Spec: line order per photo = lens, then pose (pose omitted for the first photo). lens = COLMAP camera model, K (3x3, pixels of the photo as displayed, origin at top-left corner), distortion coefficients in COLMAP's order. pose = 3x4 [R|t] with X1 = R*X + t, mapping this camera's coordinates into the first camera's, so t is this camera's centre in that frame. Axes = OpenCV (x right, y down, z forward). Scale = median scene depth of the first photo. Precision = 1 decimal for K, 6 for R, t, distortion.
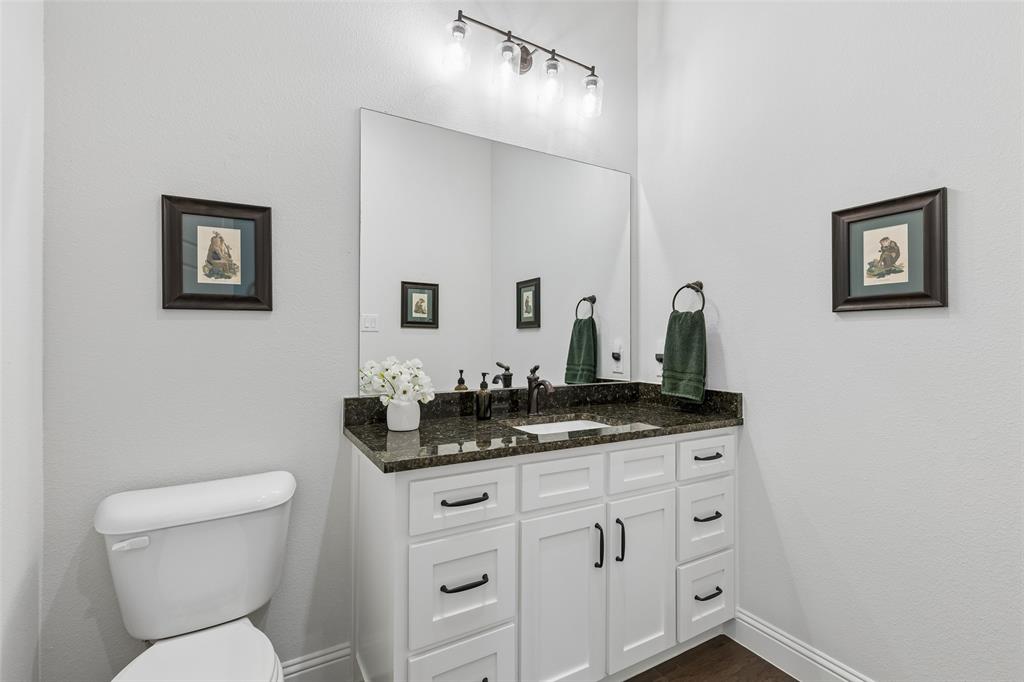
lens RADIAL K [[457.6, 0, 510.0], [0, 457.6, 345.7], [0, 0, 1]] dist [0.002499, -0.000120]
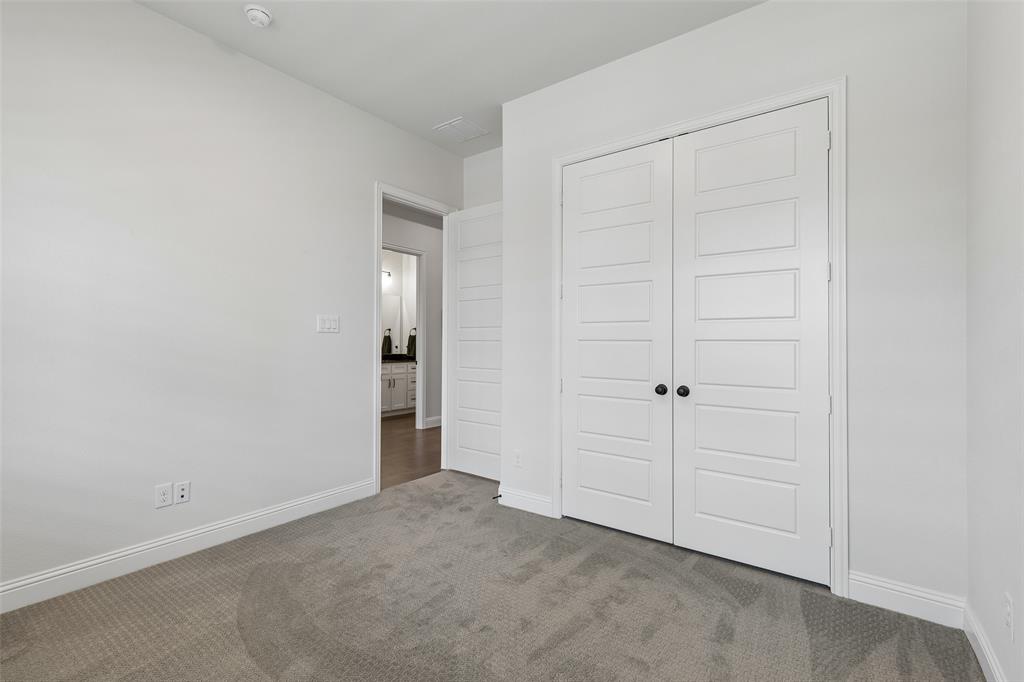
lens RADIAL K [[457.6, 0, 510.0], [0, 457.6, 345.7], [0, 0, 1]] dist [0.002499, -0.000120]
pose [[0.913787, 0.006459, 0.406141, -0.429751], [-0.003063, 0.999955, -0.009011, 0.046472], [-0.406181, 0.006990, 0.913766, -2.781132]]
